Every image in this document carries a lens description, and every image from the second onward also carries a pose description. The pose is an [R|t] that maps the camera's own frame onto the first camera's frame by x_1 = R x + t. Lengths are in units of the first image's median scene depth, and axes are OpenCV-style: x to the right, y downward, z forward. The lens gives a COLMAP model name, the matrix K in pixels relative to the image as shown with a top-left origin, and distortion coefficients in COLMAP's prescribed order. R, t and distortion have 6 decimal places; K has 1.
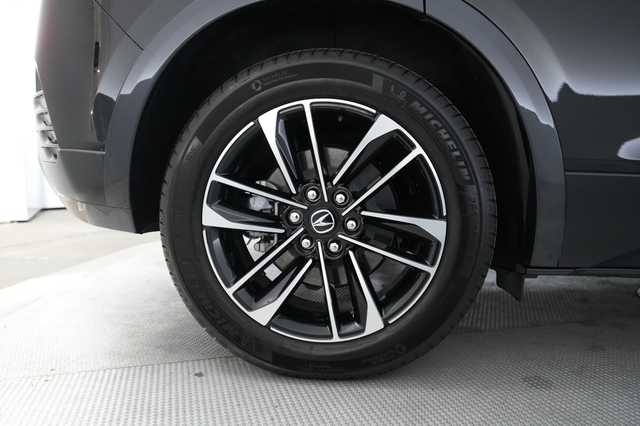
lens RADIAL K [[505.0, 0, 320.0], [0, 505.0, 213.0], [0, 0, 1]] dist [-0.000749, -0.000099]
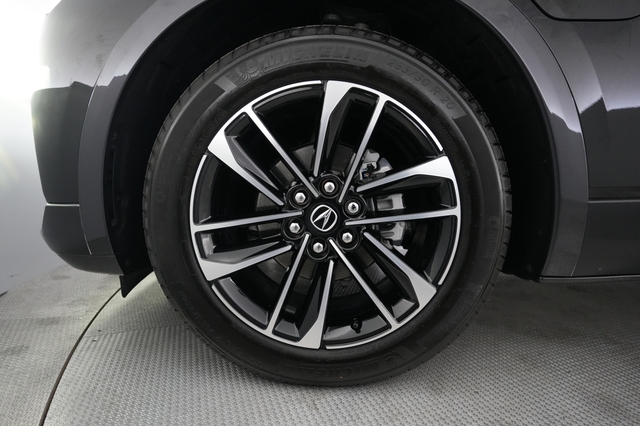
lens RADIAL K [[360.4, 0, 320.0], [0, 360.4, 213.0], [0, 0, 1]] dist [-0.001589, -0.000060]
pose [[0.890891, -0.454082, 0.011048, -0.003858], [0.454121, 0.890940, -0.001091, 0.006525], [-0.009348, 0.005989, 0.999938, 0.348873]]
